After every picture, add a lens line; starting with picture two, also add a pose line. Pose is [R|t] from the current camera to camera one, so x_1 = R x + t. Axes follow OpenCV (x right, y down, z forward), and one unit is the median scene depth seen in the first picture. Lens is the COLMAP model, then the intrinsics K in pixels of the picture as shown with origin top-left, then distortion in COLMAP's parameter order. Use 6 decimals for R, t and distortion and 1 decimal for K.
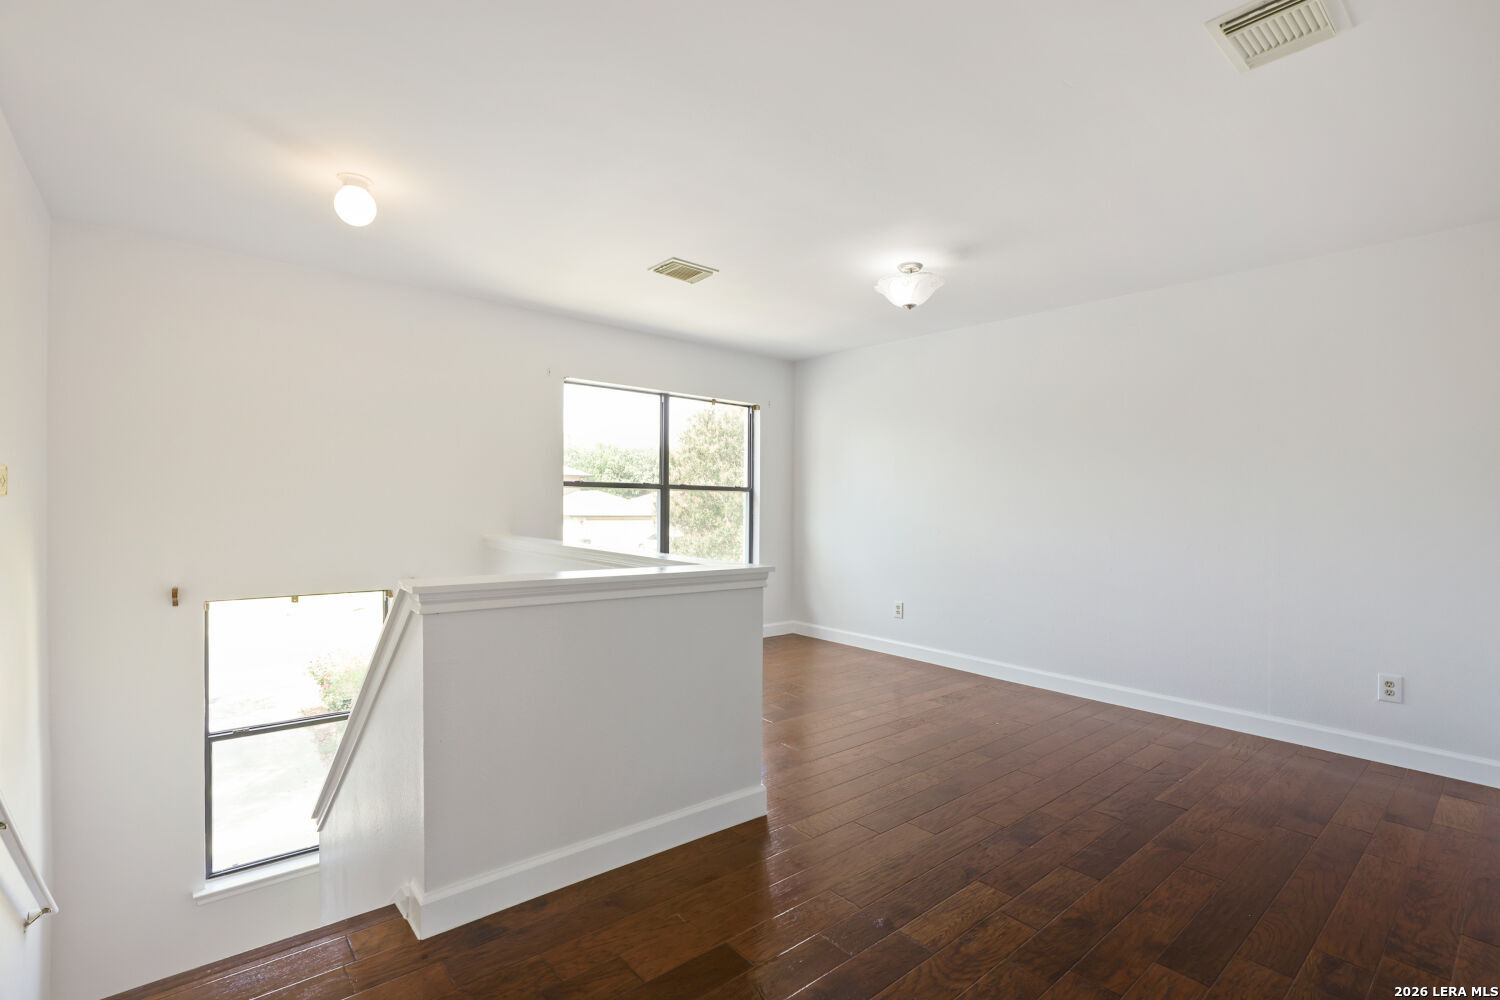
lens RADIAL K [[681.5, 0, 747.1], [0, 681.5, 501.0], [0, 0, 1]] dist [0.002364, 0.000111]
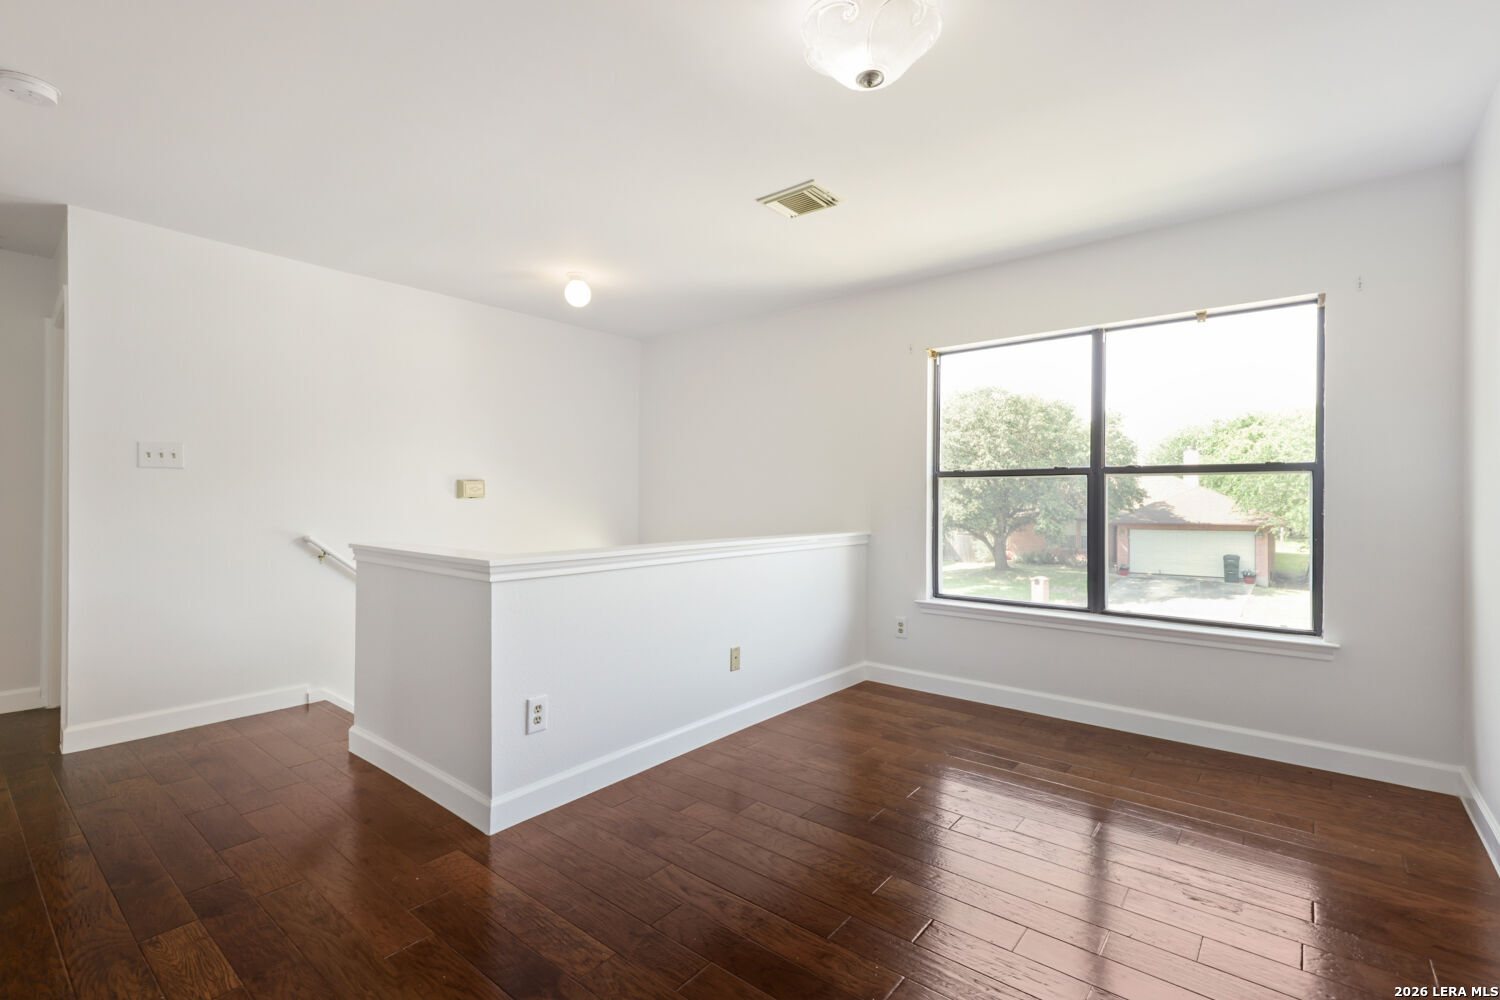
lens RADIAL K [[681.5, 0, 743.4], [0, 681.5, 500.3], [0, 0, 1]] dist [0.002364, 0.000111]
pose [[0.184485, -0.010324, -0.982781, 0.459441], [0.004735, 0.999943, -0.009615, 0.011412], [0.982824, -0.002880, 0.184523, 0.544403]]
